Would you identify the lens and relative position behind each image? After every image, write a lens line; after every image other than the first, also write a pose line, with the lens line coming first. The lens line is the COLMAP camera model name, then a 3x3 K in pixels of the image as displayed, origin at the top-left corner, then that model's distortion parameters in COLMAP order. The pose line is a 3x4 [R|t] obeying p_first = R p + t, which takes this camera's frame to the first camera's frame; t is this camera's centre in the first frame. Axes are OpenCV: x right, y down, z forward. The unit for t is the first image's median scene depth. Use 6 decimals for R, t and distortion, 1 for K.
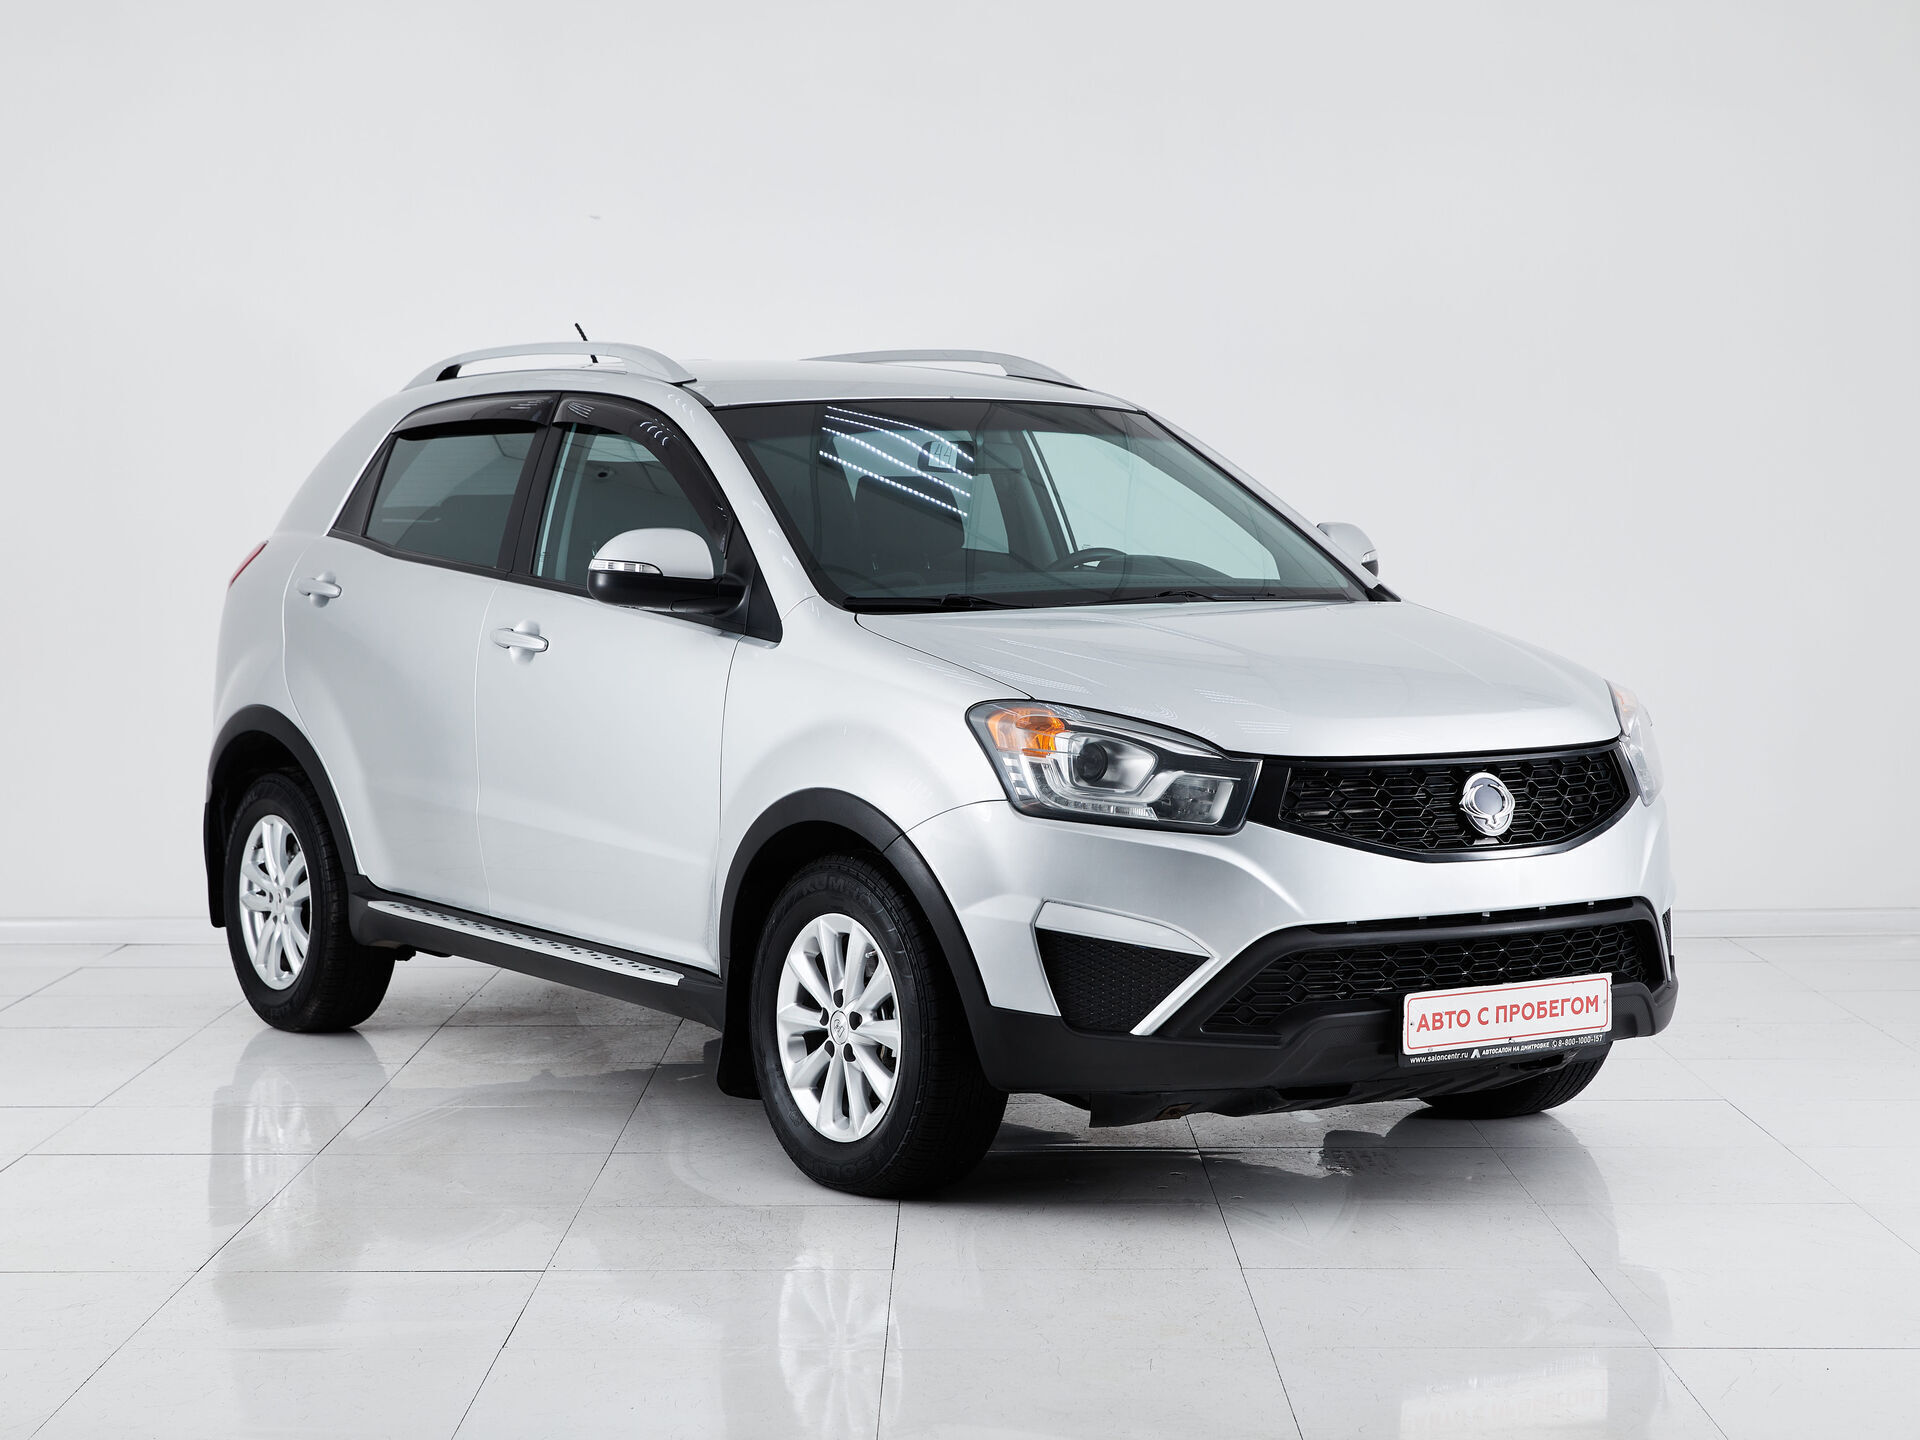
lens RADIAL K [[3243.8, 0, 960.0], [0, 3243.8, 720.0], [0, 0, 1]] dist [0.007031, 0.057035]
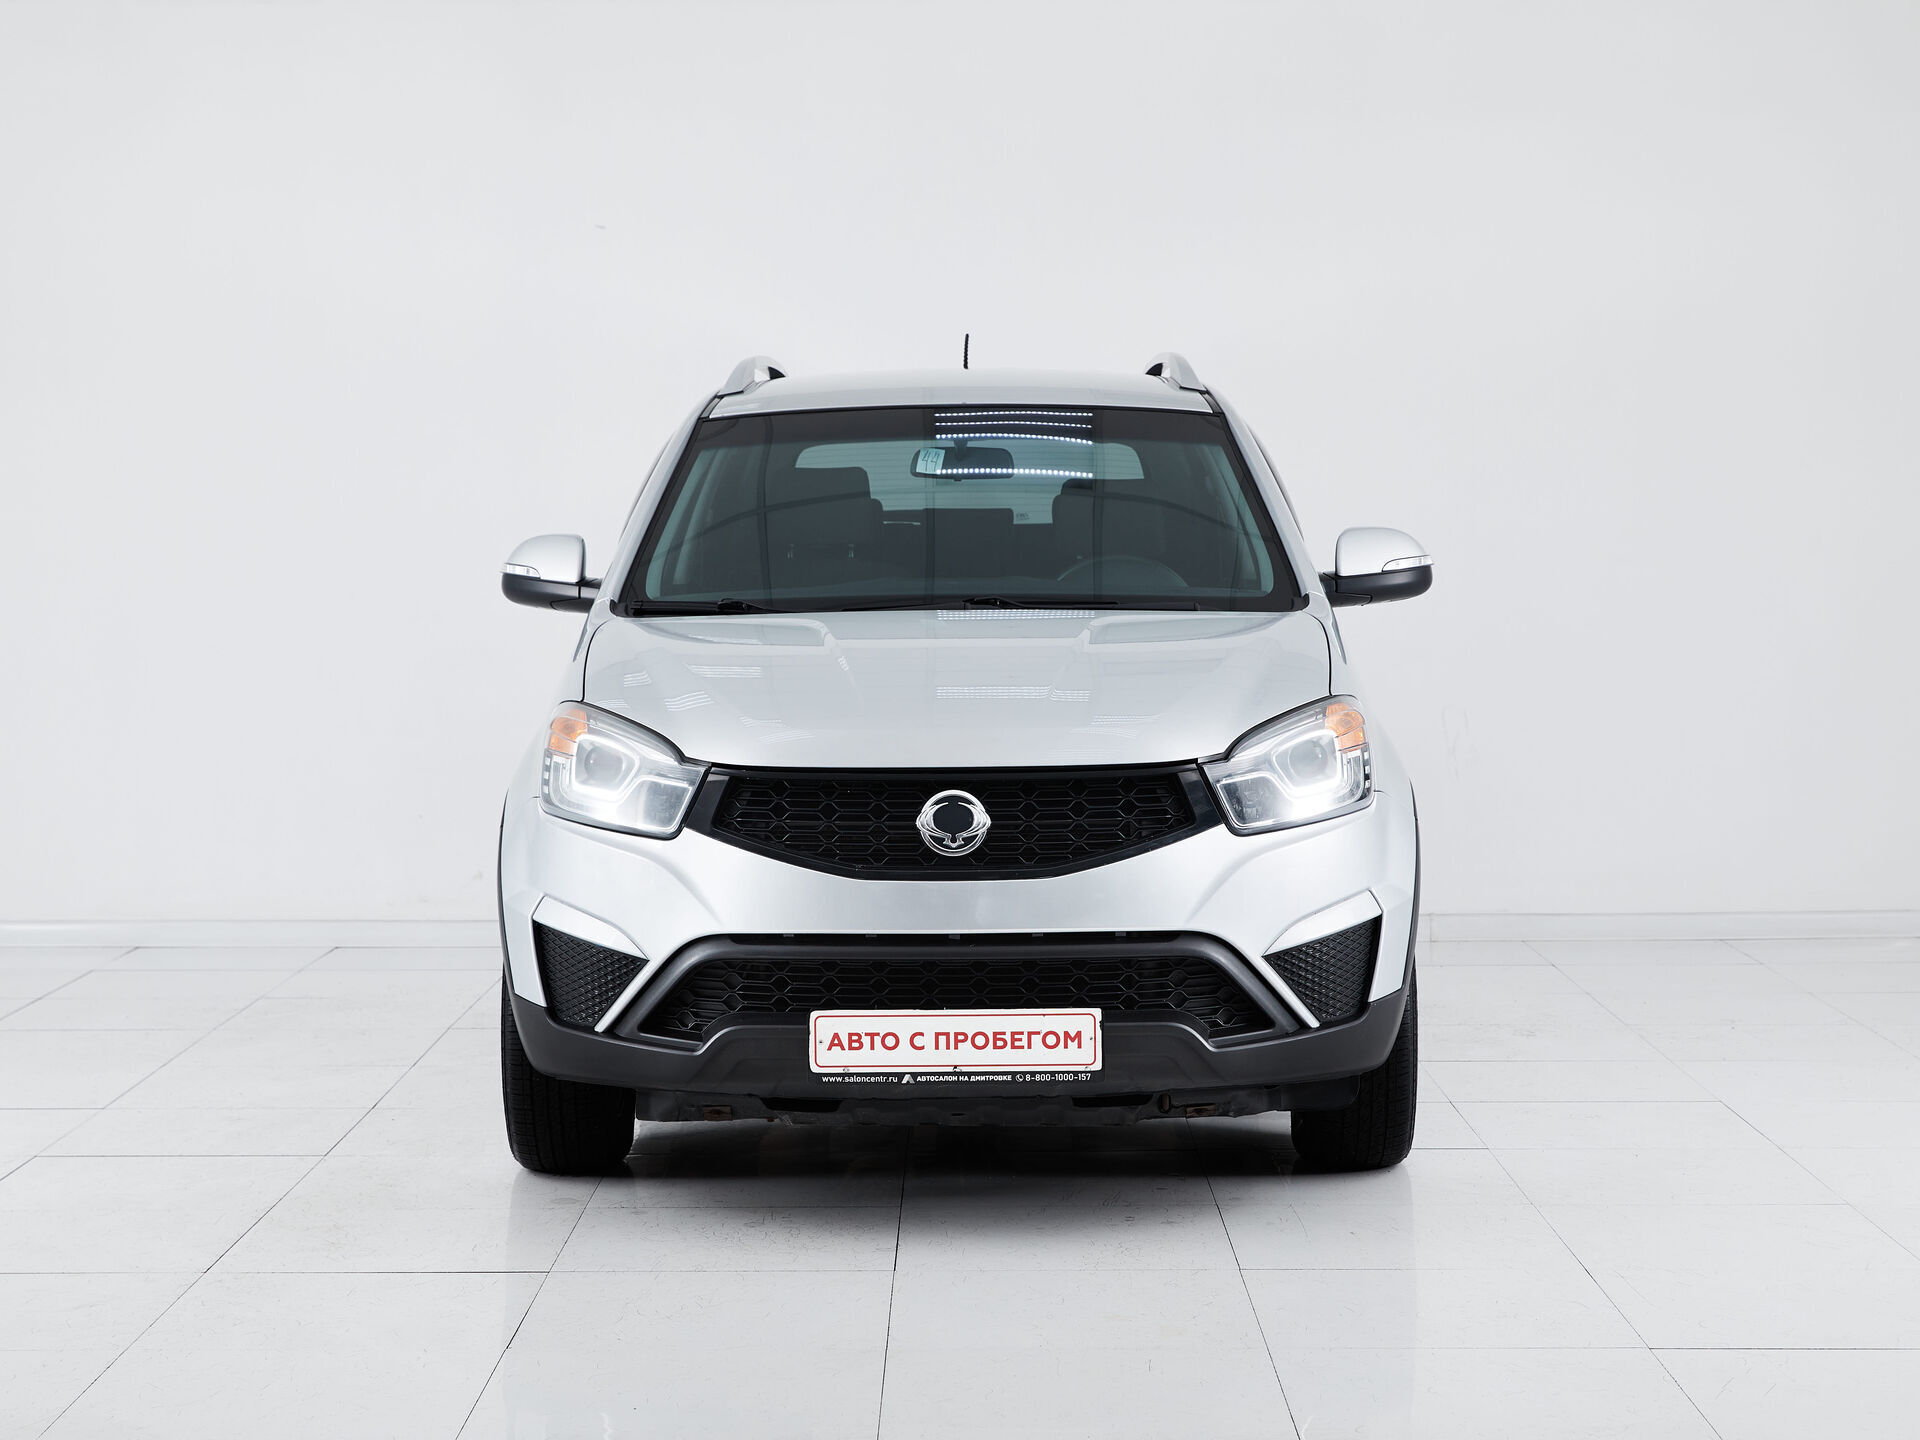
lens RADIAL K [[3243.8, 0, 960.0], [0, 3243.8, 720.0], [0, 0, 1]] dist [0.007031, 0.057035]
pose [[0.843246, 0.028901, -0.536751, 0.684598], [-0.025832, 0.999579, 0.013238, -0.017476], [0.536907, 0.002702, 0.843637, 0.189235]]
